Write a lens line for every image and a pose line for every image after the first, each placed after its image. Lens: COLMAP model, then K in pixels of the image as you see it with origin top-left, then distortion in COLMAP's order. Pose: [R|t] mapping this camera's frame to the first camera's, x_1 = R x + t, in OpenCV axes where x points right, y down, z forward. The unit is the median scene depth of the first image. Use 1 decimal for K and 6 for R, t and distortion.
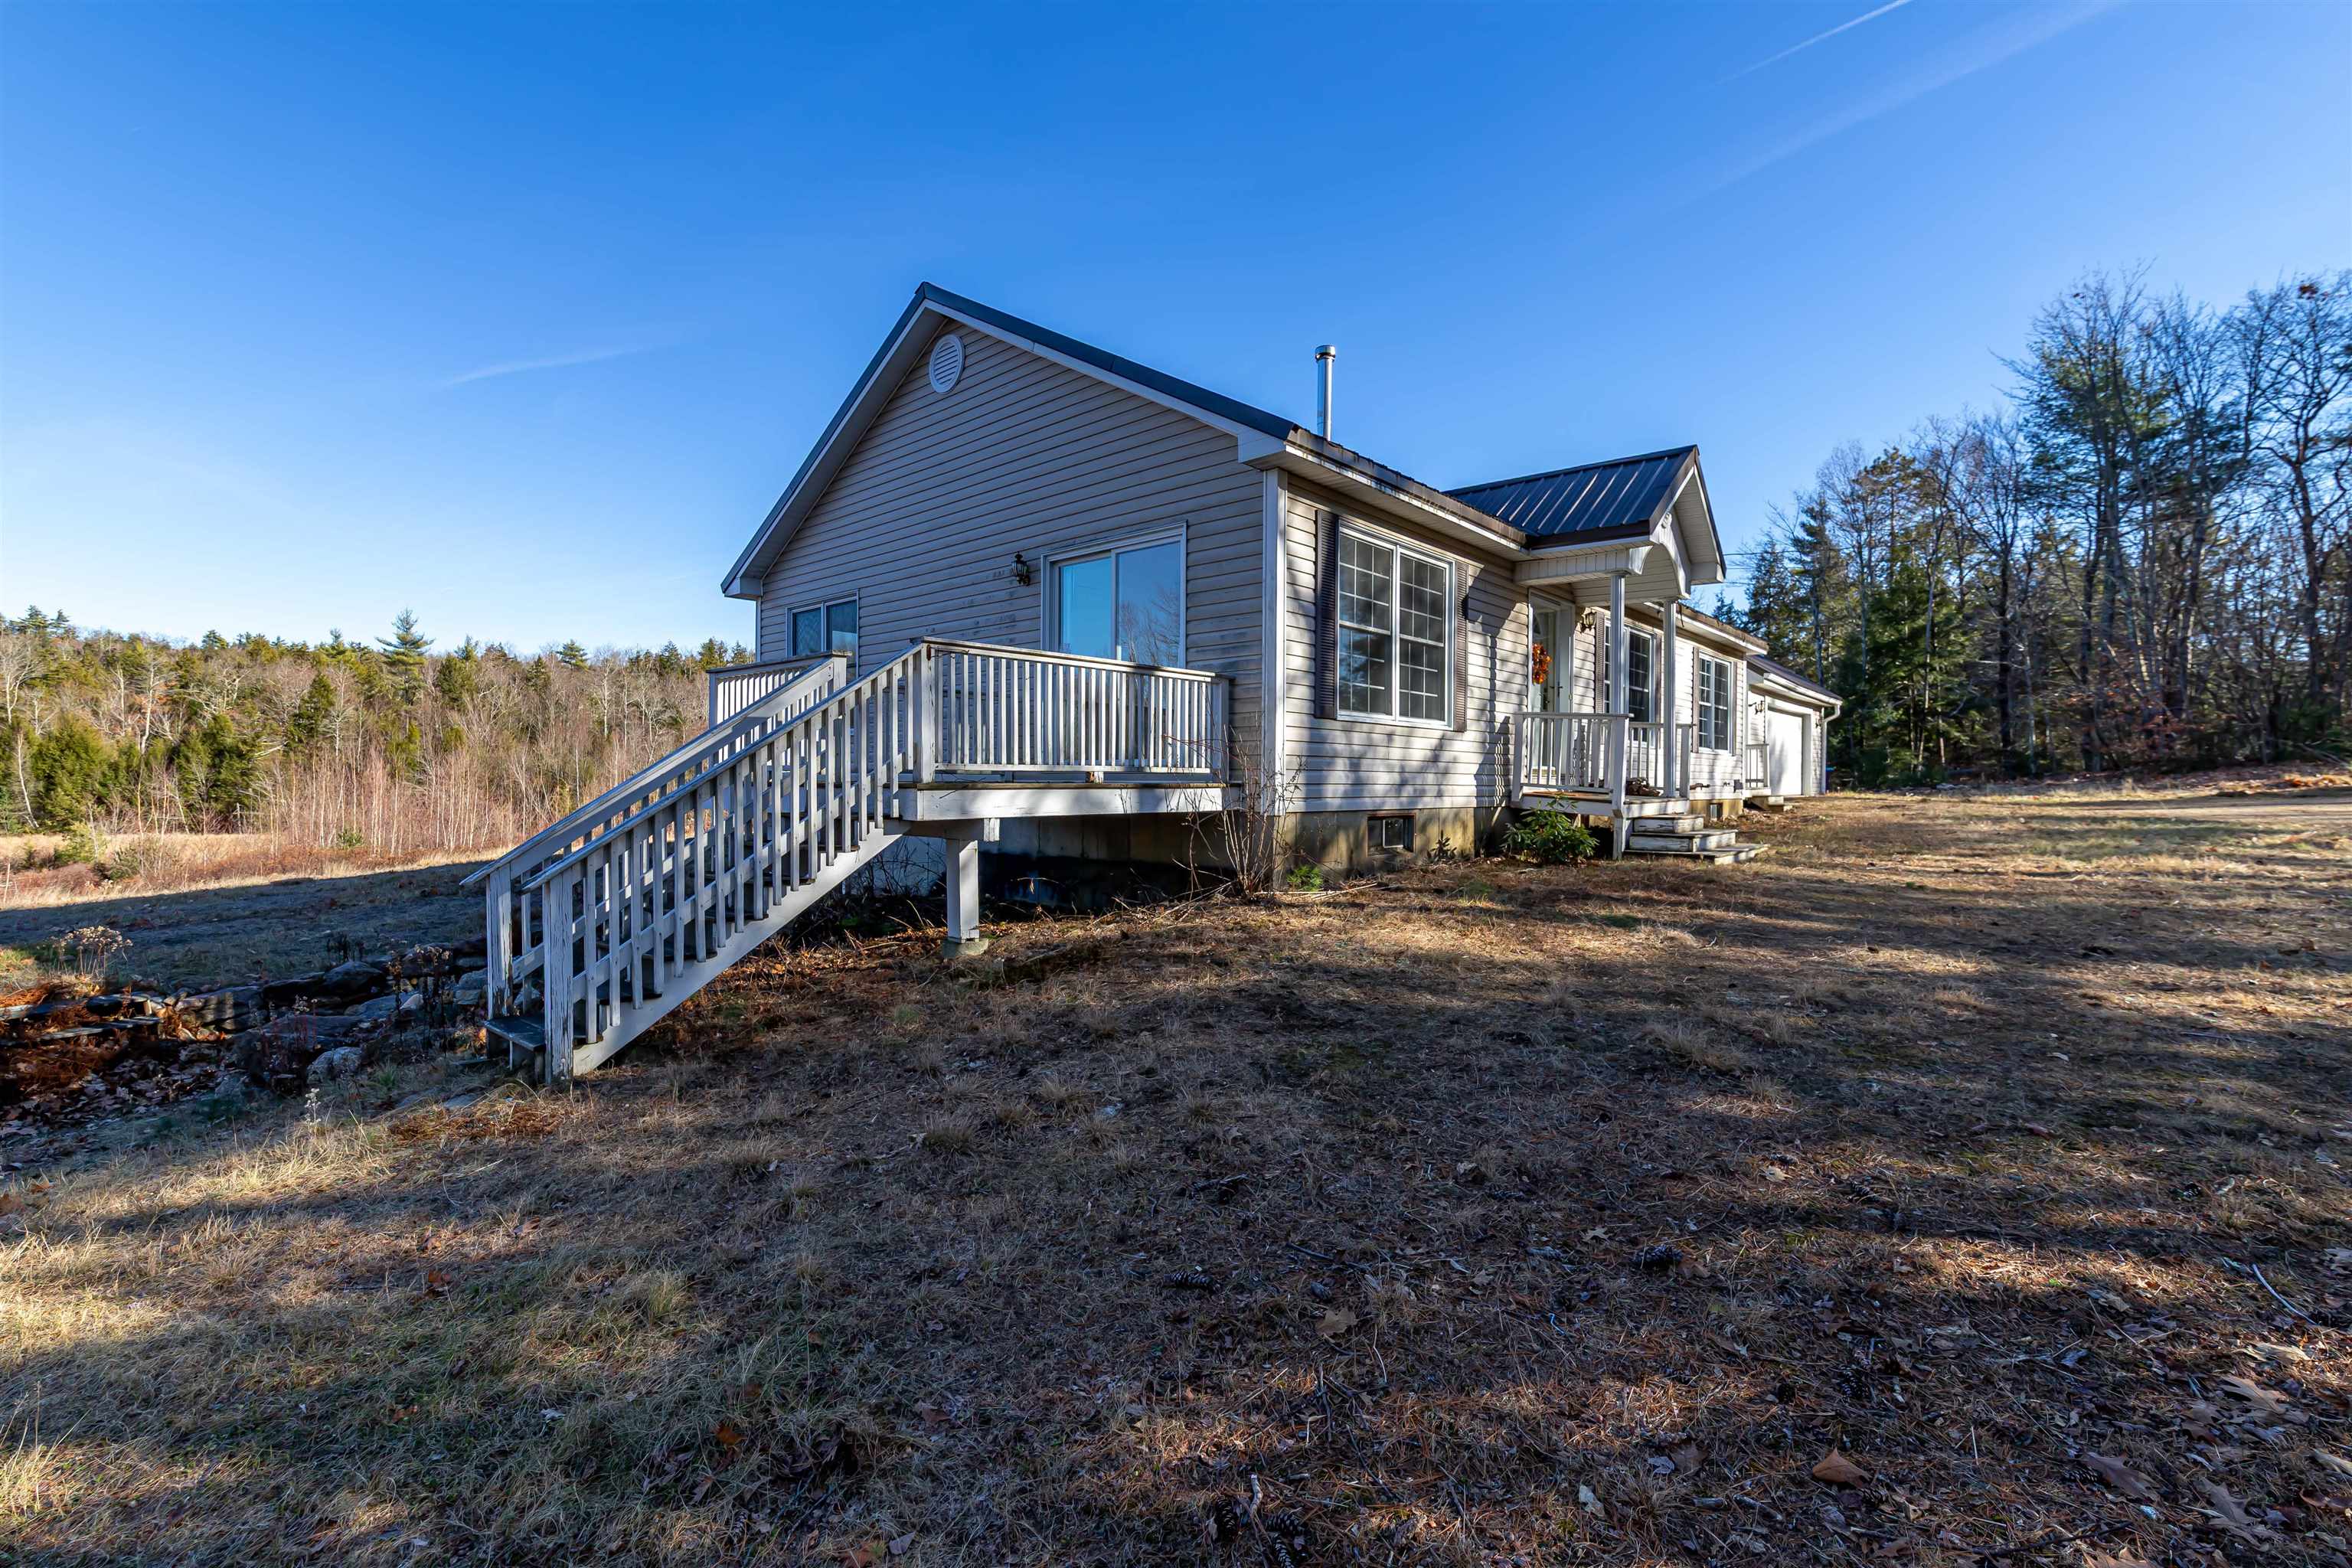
lens RADIAL K [[1023.8, 0, 1181.9], [0, 1023.8, 796.5], [0, 0, 1]] dist [-0.002163, 0.000647]
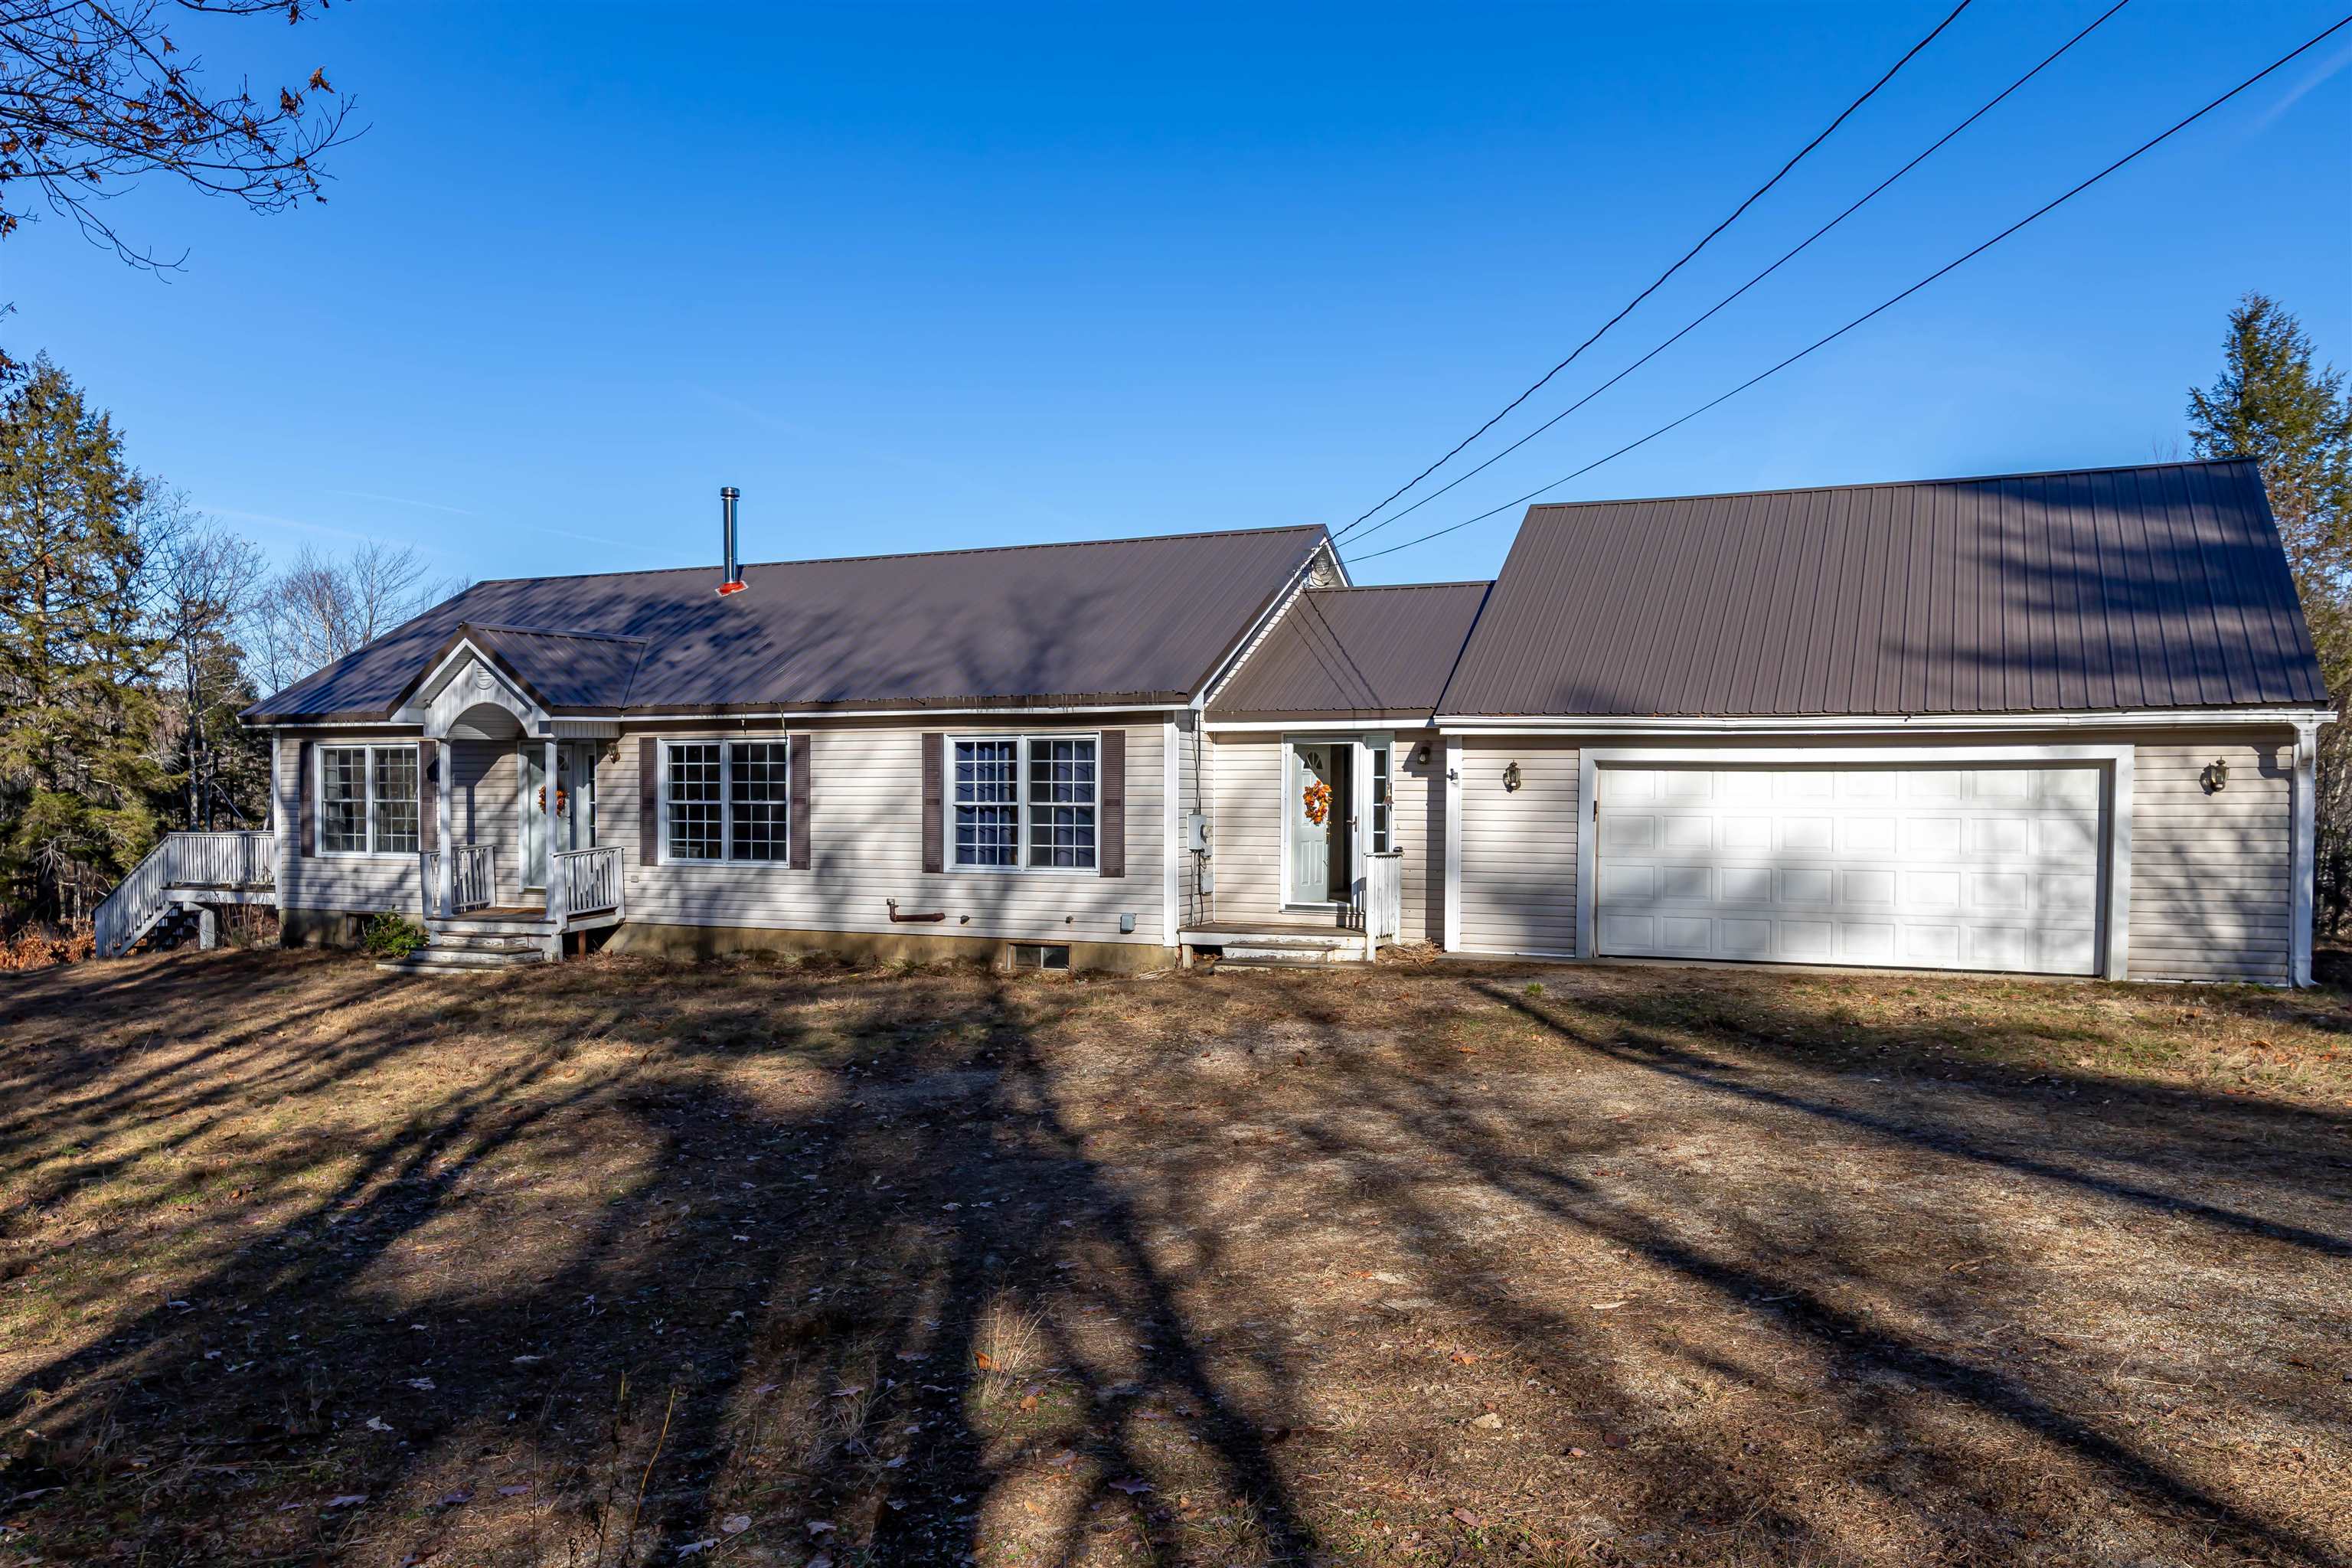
lens RADIAL K [[1653.7, 0, 1171.9], [0, 1653.7, 855.1], [0, 0, 1]] dist [-0.003107, 0.001547]
pose [[0.303394, 0.031578, -0.952342, 2.885075], [-0.012613, 0.999496, 0.029123, -0.157937], [0.952782, 0.003176, 0.303639, 1.349369]]
